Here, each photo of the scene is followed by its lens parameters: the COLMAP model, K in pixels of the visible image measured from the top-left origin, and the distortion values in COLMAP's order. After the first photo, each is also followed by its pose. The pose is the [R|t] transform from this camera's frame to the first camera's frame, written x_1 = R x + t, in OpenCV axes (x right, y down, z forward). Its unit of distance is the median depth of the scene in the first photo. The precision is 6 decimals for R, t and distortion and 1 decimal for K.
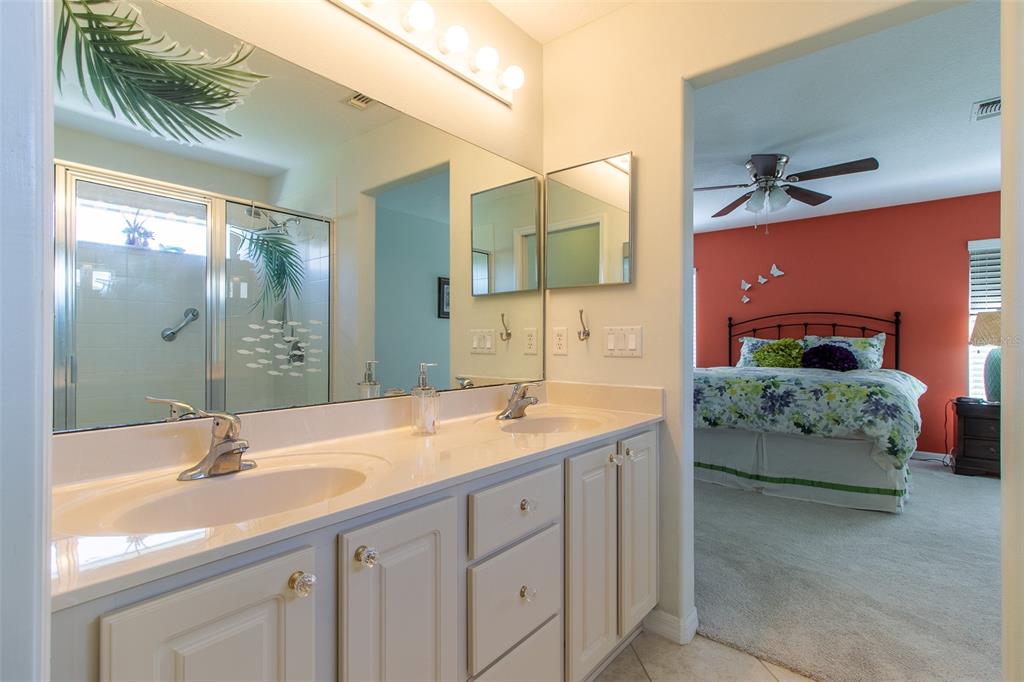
lens RADIAL K [[470.0, 0, 518.8], [0, 470.0, 340.0], [0, 0, 1]] dist [0.002489, -0.000013]
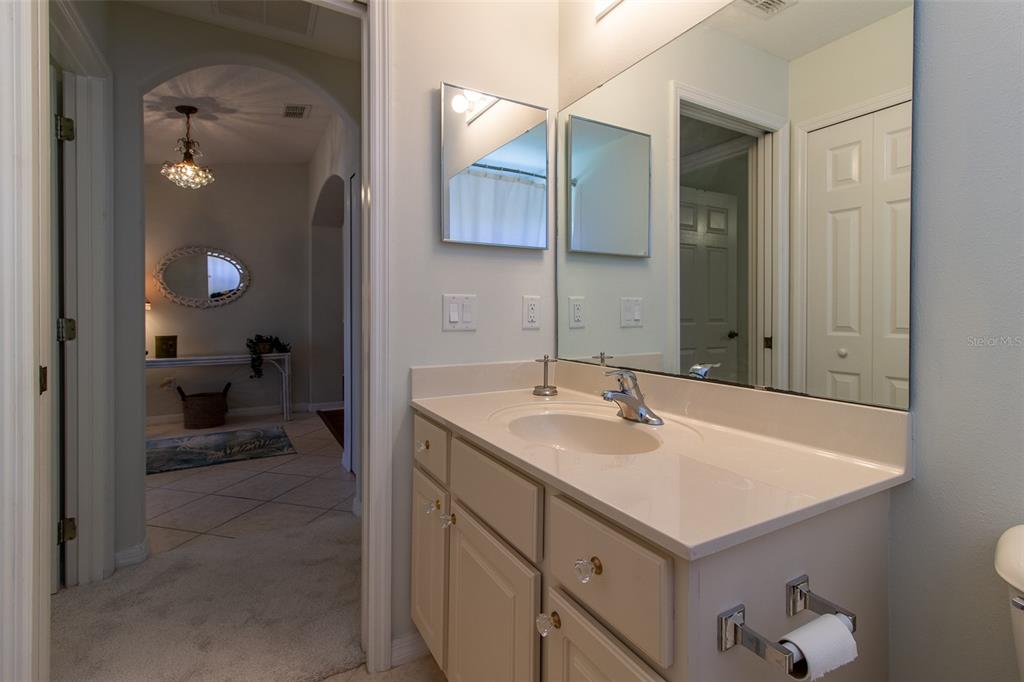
lens RADIAL K [[466.2, 0, 517.7], [0, 466.2, 332.1], [0, 0, 1]] dist [-0.000042, -0.000670]
pose [[-0.306394, 0.017263, -0.951748, 0.838213], [0.002671, 0.999847, 0.017276, 0.021231], [0.951901, 0.002751, -0.306393, 1.151771]]
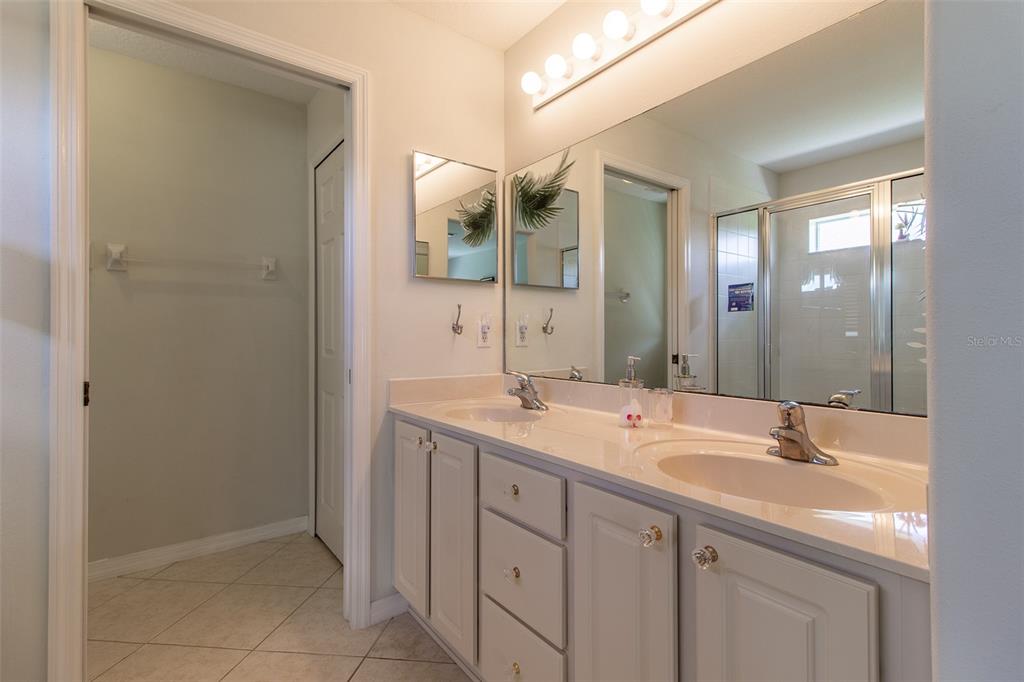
lens RADIAL K [[466.2, 0, 517.7], [0, 466.2, 332.1], [0, 0, 1]] dist [-0.000042, -0.000670]
pose [[-0.227943, -0.007740, -0.973644, 1.012067], [0.005875, 0.999939, -0.009325, 0.005867], [0.973657, -0.007846, -0.227884, 1.221496]]
